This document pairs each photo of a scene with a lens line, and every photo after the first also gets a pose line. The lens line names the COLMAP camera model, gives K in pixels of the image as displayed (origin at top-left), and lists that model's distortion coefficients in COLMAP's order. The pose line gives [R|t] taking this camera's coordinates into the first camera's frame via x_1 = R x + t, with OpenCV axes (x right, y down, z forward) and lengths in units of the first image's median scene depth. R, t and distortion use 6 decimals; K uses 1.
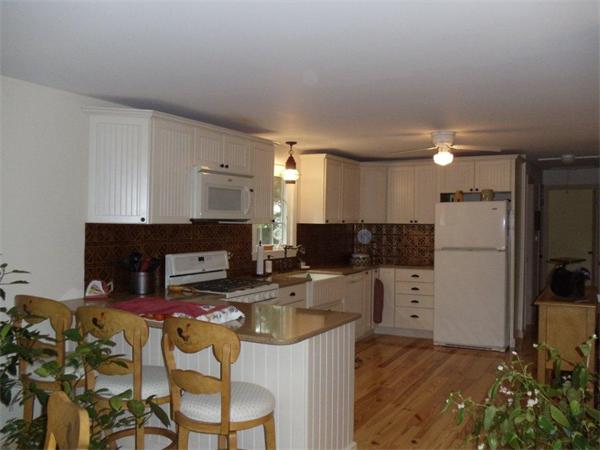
lens RADIAL K [[548.8, 0, 300.0], [0, 548.8, 225.0], [0, 0, 1]] dist [-0.104827, 0.005441]
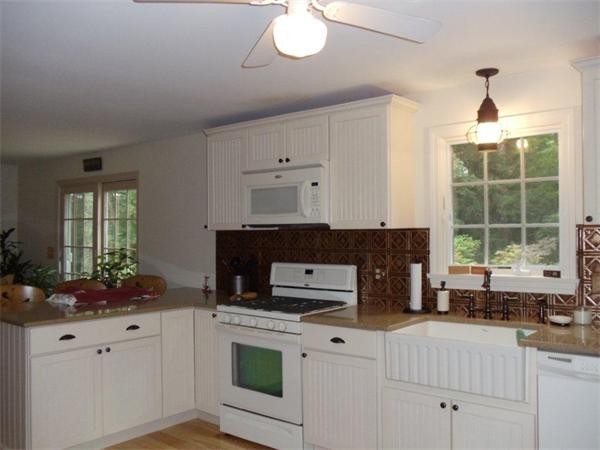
lens RADIAL K [[548.8, 0, 300.0], [0, 548.8, 225.0], [0, 0, 1]] dist [-0.104827, 0.005441]
pose [[-0.192228, -0.006396, -0.981329, 0.598998], [0.010212, 0.999912, -0.008518, -0.002451], [0.981297, -0.011658, -0.192146, 1.060989]]
